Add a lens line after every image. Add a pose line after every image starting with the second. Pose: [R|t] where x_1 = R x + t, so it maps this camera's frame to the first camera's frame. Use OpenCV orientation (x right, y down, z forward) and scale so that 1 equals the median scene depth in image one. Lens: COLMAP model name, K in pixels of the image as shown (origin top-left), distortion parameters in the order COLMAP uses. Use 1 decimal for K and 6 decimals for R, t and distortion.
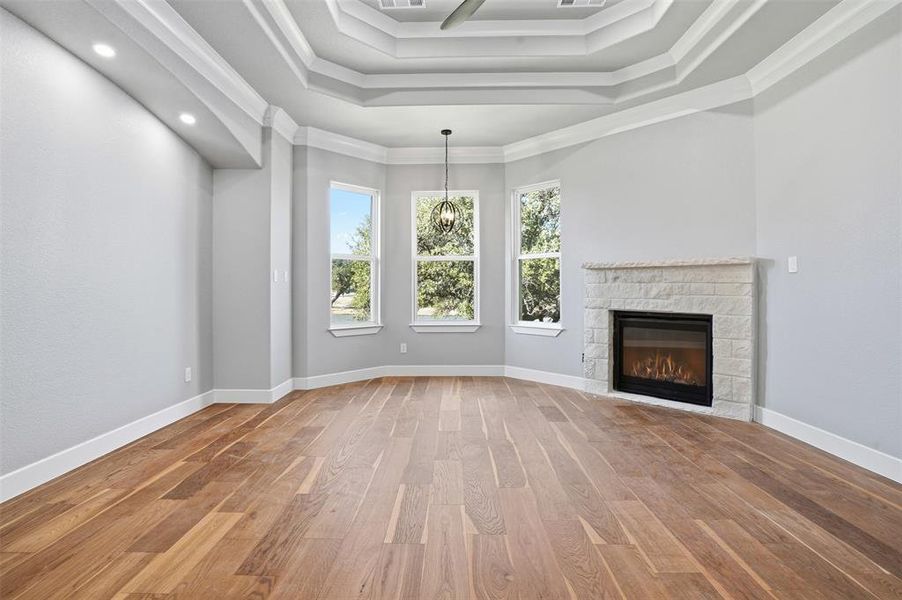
lens RADIAL K [[422.8, 0, 436.2], [0, 422.8, 292.1], [0, 0, 1]] dist [-0.042776, 0.007386]
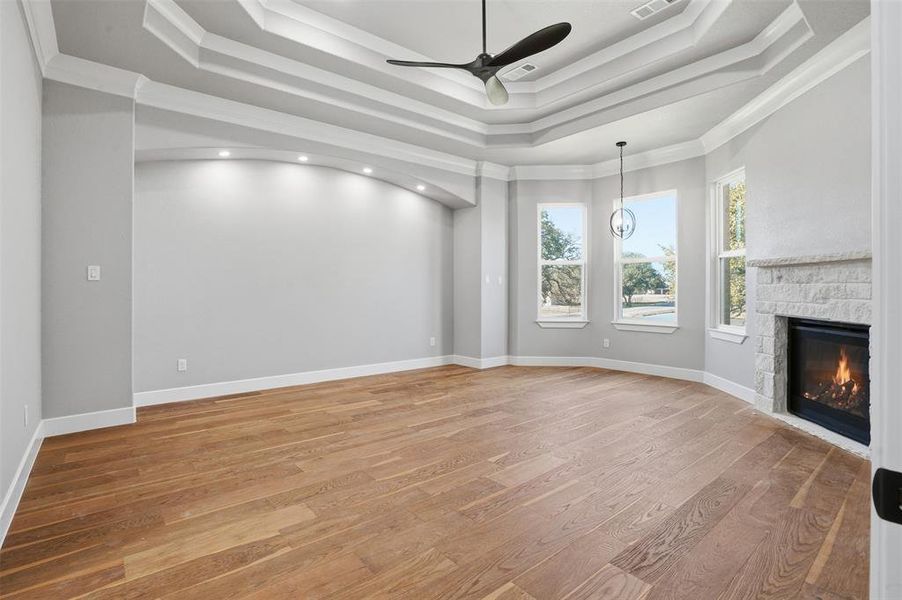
lens RADIAL K [[422.8, 0, 445.5], [0, 422.8, 296.4], [0, 0, 1]] dist [-0.042776, 0.007386]
pose [[0.662657, 0.015134, -0.748770, 0.640568], [-0.007030, 0.999877, 0.013988, -0.002063], [0.748890, -0.004005, 0.662683, -0.053673]]
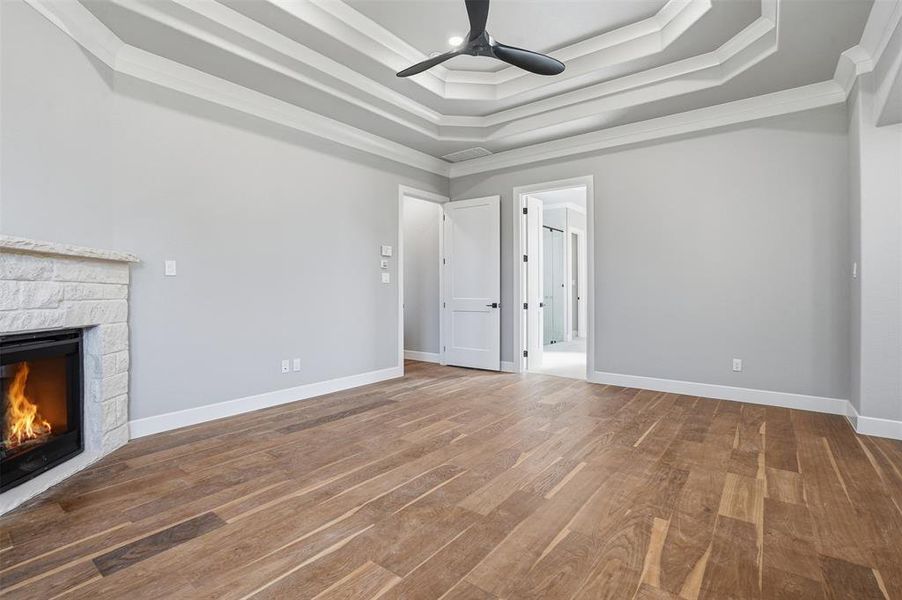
lens RADIAL K [[422.8, 0, 451.1], [0, 422.8, 294.8], [0, 0, 1]] dist [-0.042776, 0.007386]
pose [[-0.819449, 0.000916, 0.573151, -0.263362], [0.011717, 0.999817, 0.015155, -0.004871], [-0.573032, 0.019134, -0.819310, 1.128573]]
